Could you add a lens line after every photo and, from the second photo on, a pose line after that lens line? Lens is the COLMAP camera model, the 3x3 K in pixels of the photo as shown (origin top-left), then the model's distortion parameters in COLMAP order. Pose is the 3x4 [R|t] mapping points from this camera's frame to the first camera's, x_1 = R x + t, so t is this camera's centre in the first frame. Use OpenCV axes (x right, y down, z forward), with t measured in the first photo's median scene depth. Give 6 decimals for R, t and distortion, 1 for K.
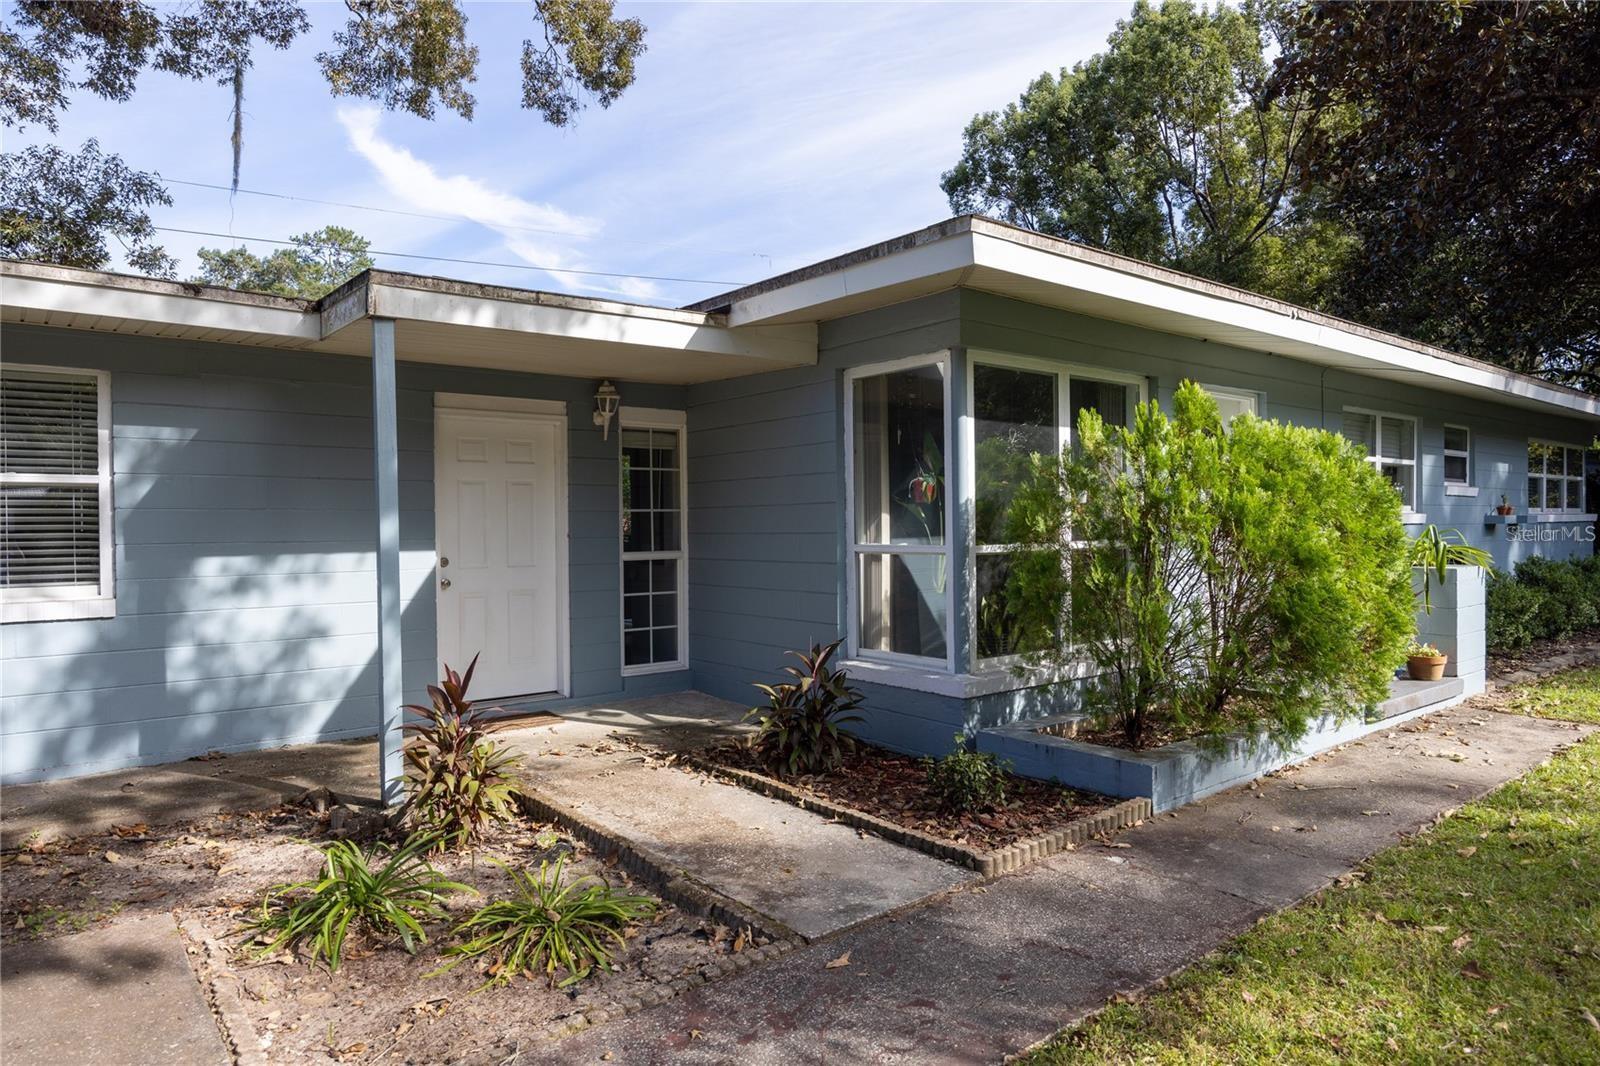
lens RADIAL K [[984.2, 0, 841.3], [0, 984.2, 537.8], [0, 0, 1]] dist [-0.006771, -0.003769]
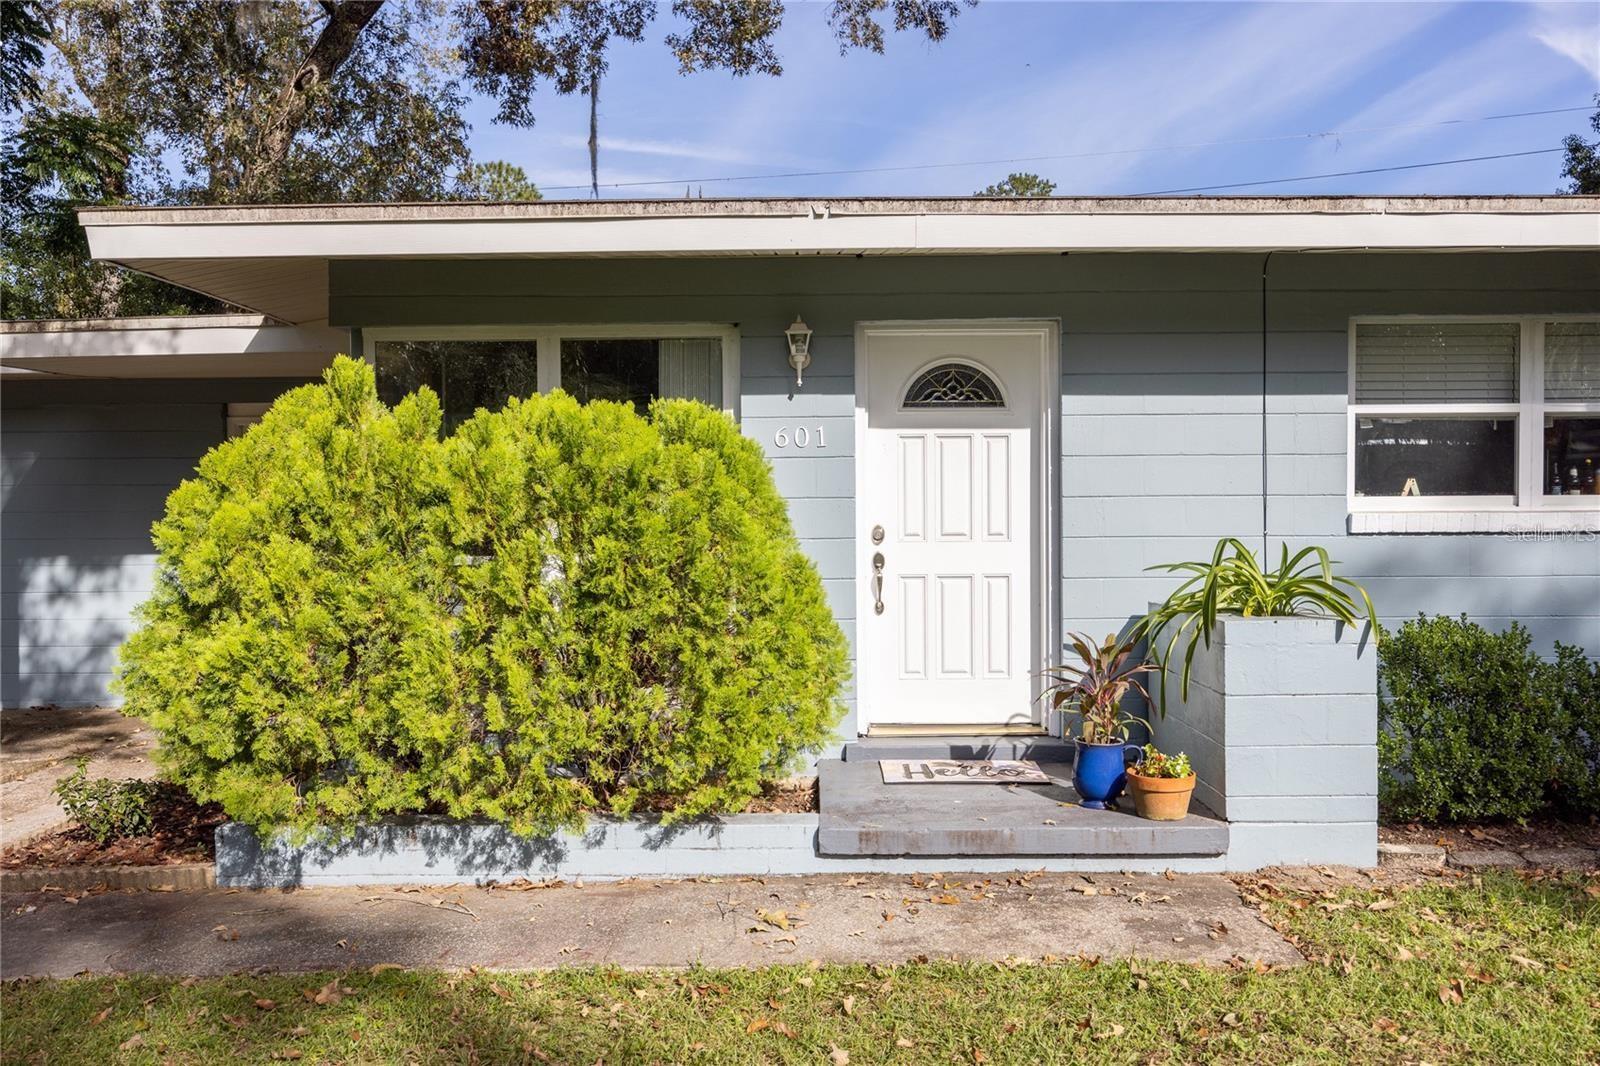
lens RADIAL K [[1229.0, 0, 812.8], [0, 1229.0, 549.4], [0, 0, 1]] dist [-0.022340, 0.006384]
pose [[0.755509, 0.022060, -0.654767, 0.416352], [-0.007747, 0.999664, 0.024742, -0.011006], [0.655093, -0.013620, 0.755426, 0.168674]]
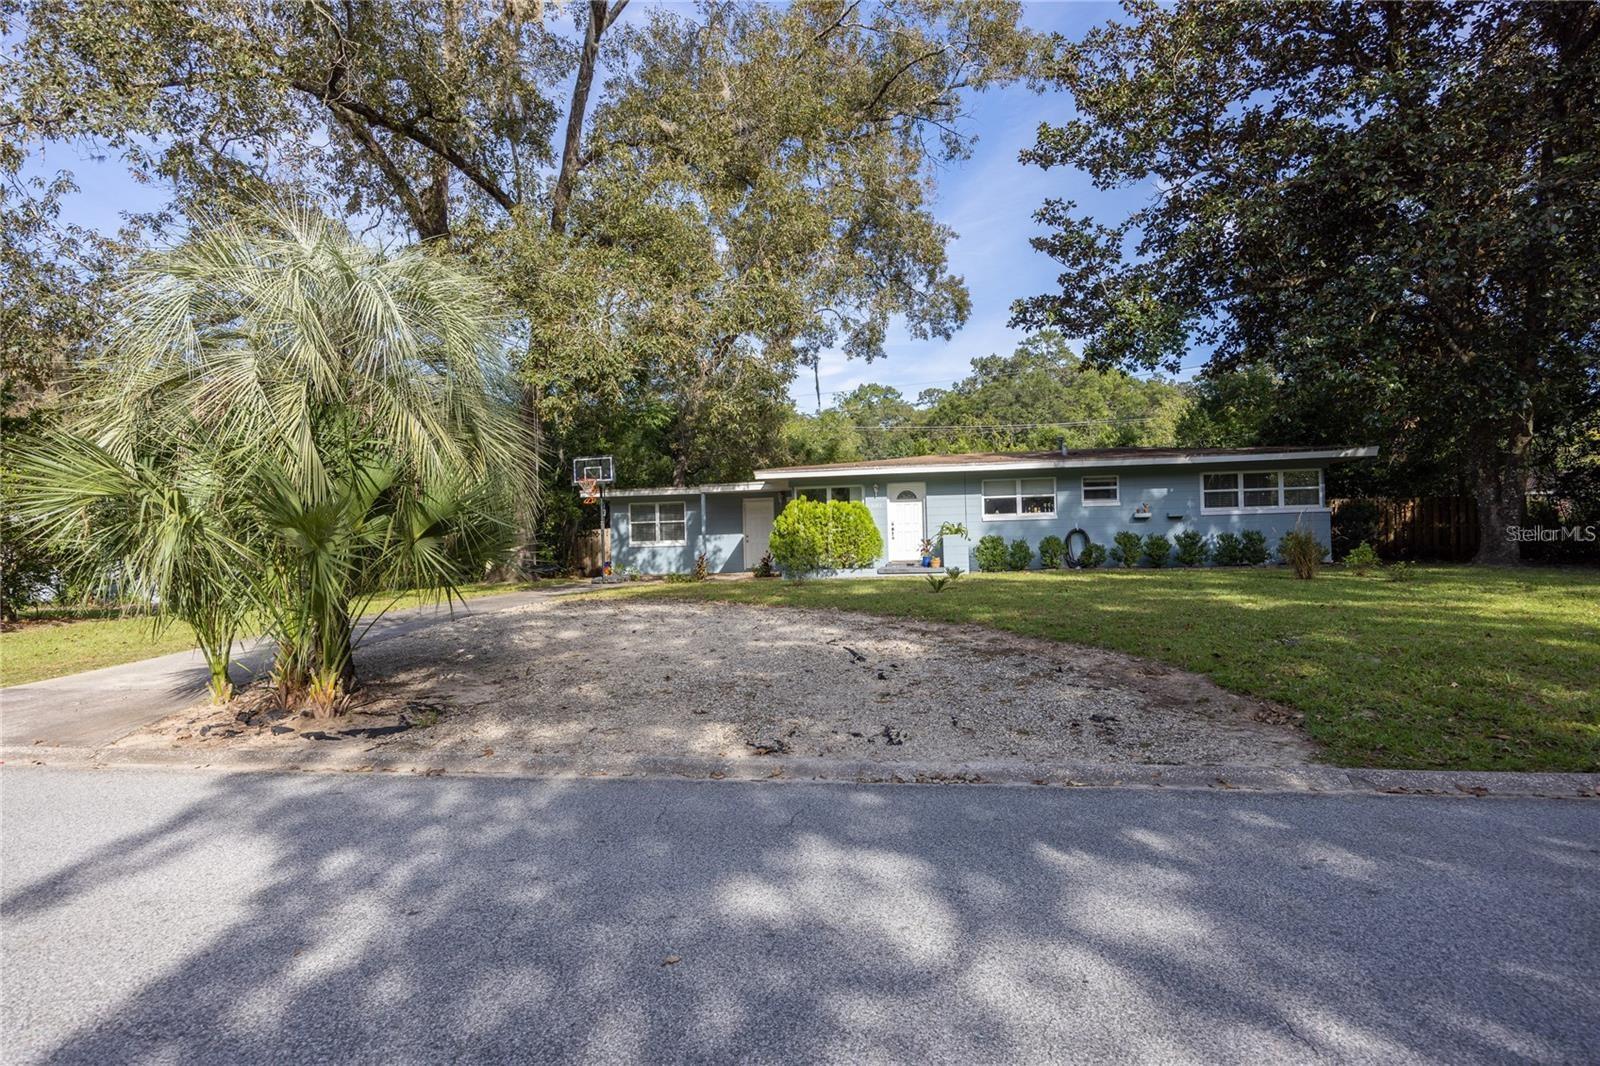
lens RADIAL K [[852.0, 0, 810.5], [0, 852.0, 533.7], [0, 0, 1]] dist [-0.011372, 0.000324]
pose [[0.651848, -0.016601, -0.758168, 1.171121], [0.010247, 0.999862, -0.013084, 0.028467], [0.758280, 0.000760, 0.651928, -0.558285]]
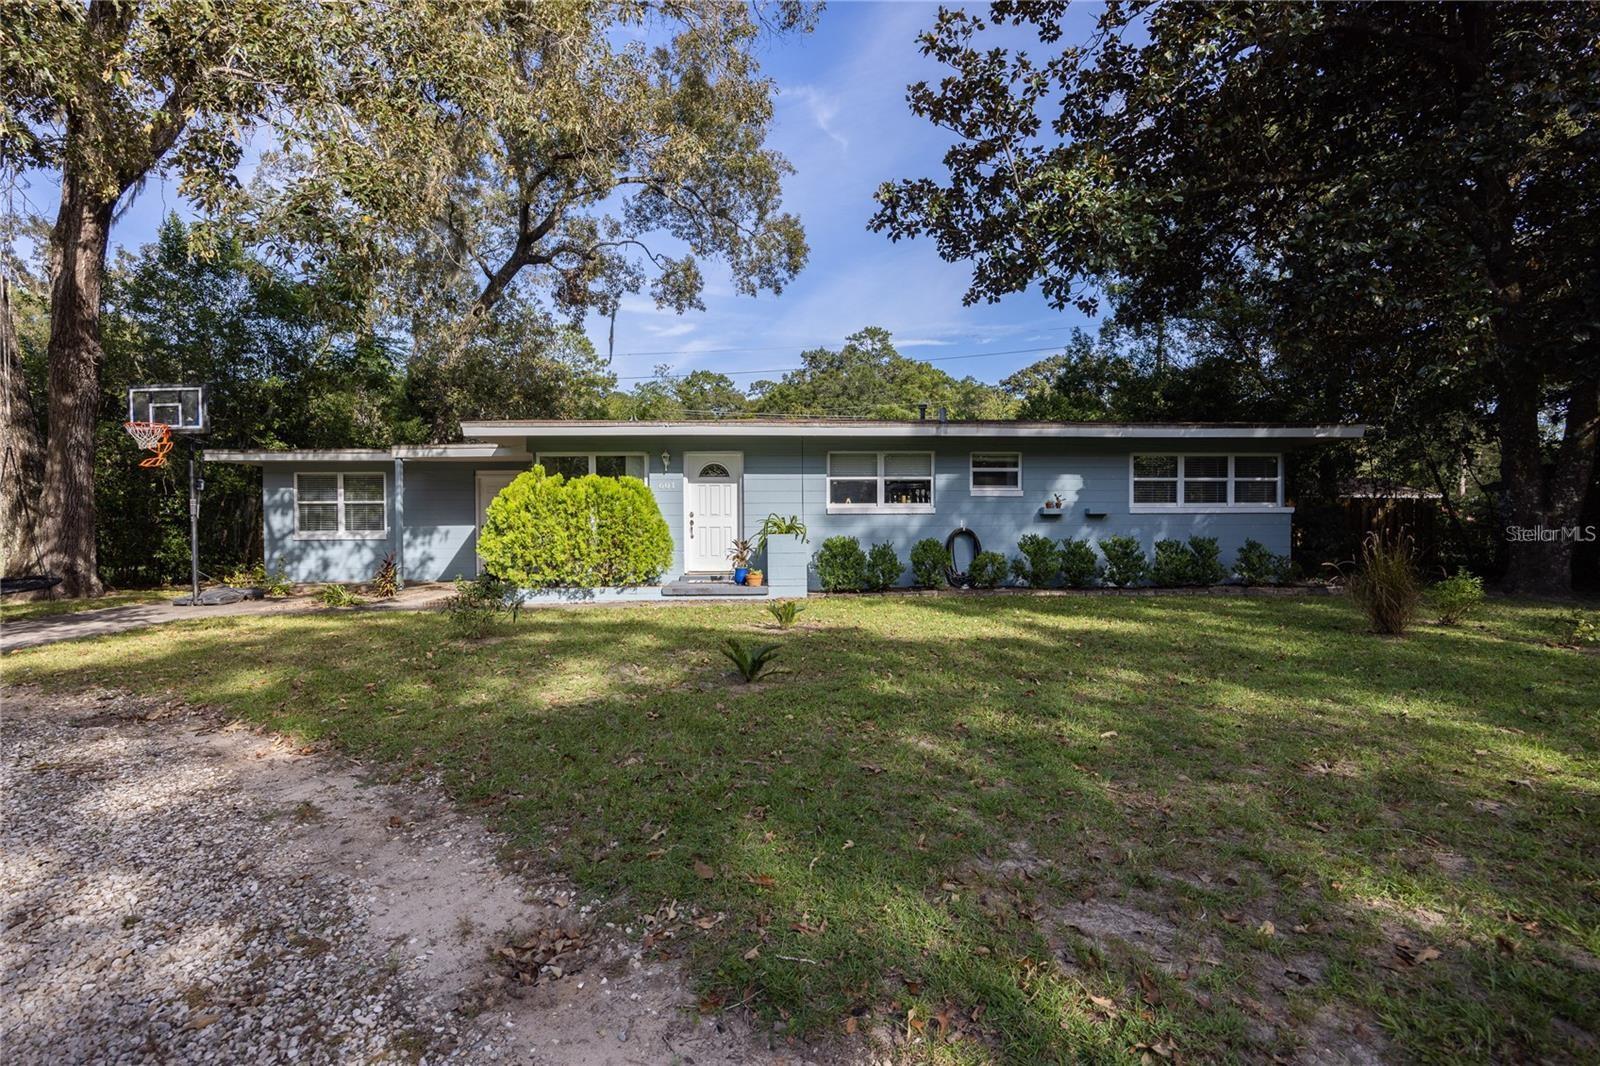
lens RADIAL K [[768.1, 0, 811.1], [0, 768.1, 540.3], [0, 0, 1]] dist [-0.019354, 0.000910]
pose [[0.794331, 0.017129, -0.607243, 0.787937], [-0.009169, 0.999827, 0.016208, 0.007342], [0.607416, -0.007307, 0.794351, -0.104907]]
